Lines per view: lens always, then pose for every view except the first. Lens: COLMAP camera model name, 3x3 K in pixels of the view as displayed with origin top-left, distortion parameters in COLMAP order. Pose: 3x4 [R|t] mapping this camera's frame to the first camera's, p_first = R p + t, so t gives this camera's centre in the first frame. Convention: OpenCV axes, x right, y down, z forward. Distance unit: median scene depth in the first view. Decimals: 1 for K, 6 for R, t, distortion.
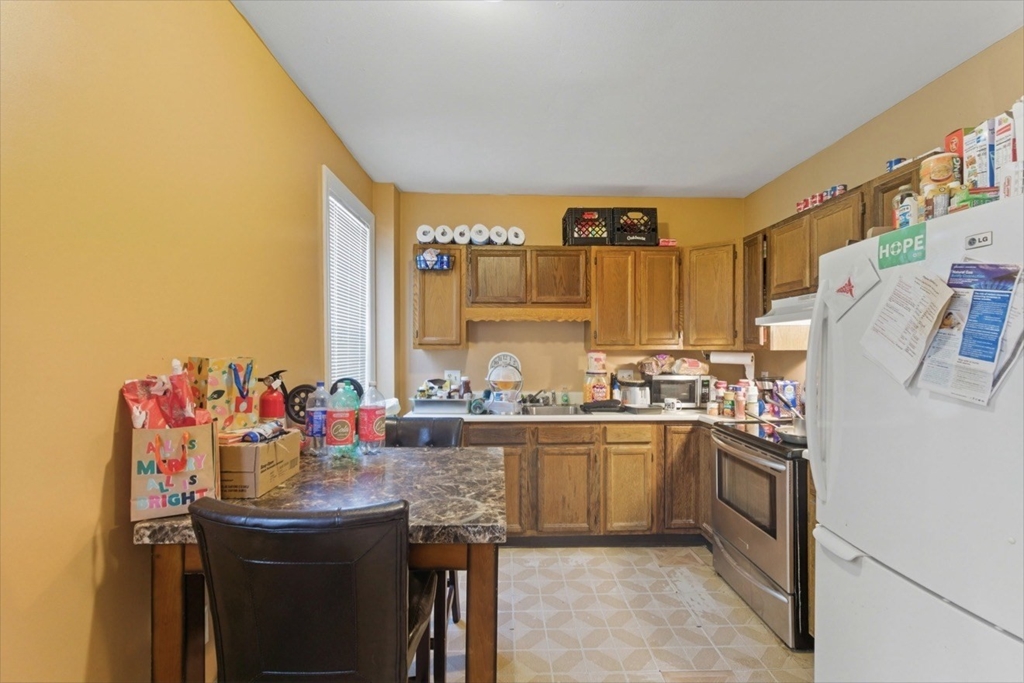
lens RADIAL K [[461.9, 0, 511.3], [0, 461.9, 343.4], [0, 0, 1]] dist [0.001303, 0.000069]
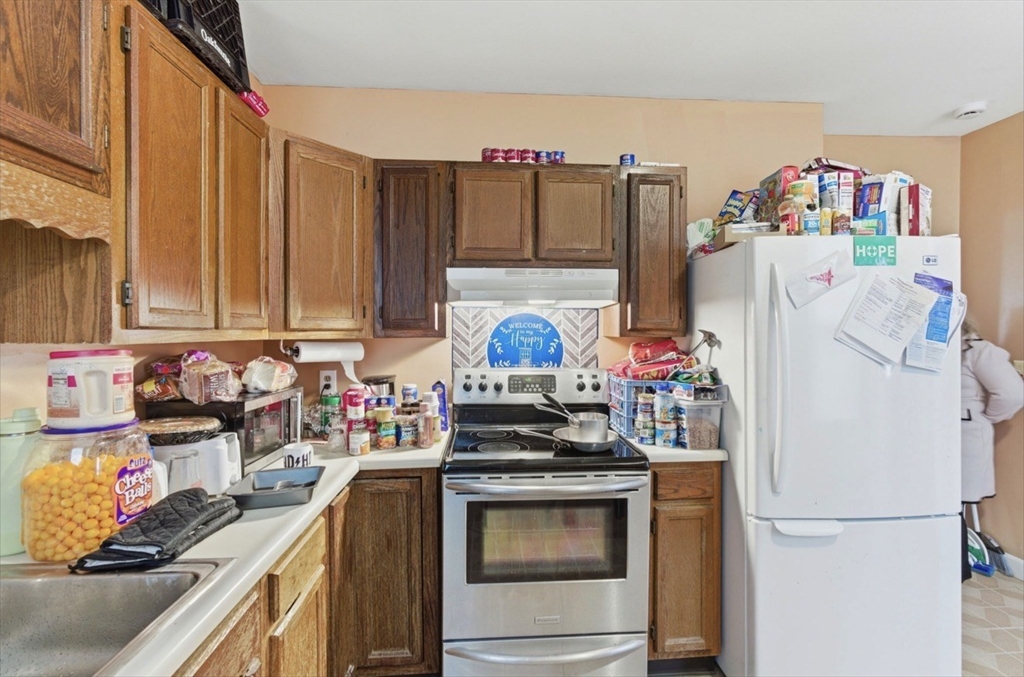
lens RADIAL K [[464.2, 0, 512.4], [0, 464.2, 336.1], [0, 0, 1]] dist [-0.001956, 0.002025]
pose [[-0.055504, -0.010544, 0.998403, -0.321479], [-0.006249, 0.999928, 0.010213, 0.009331], [-0.998439, -0.005672, -0.055566, 1.988956]]
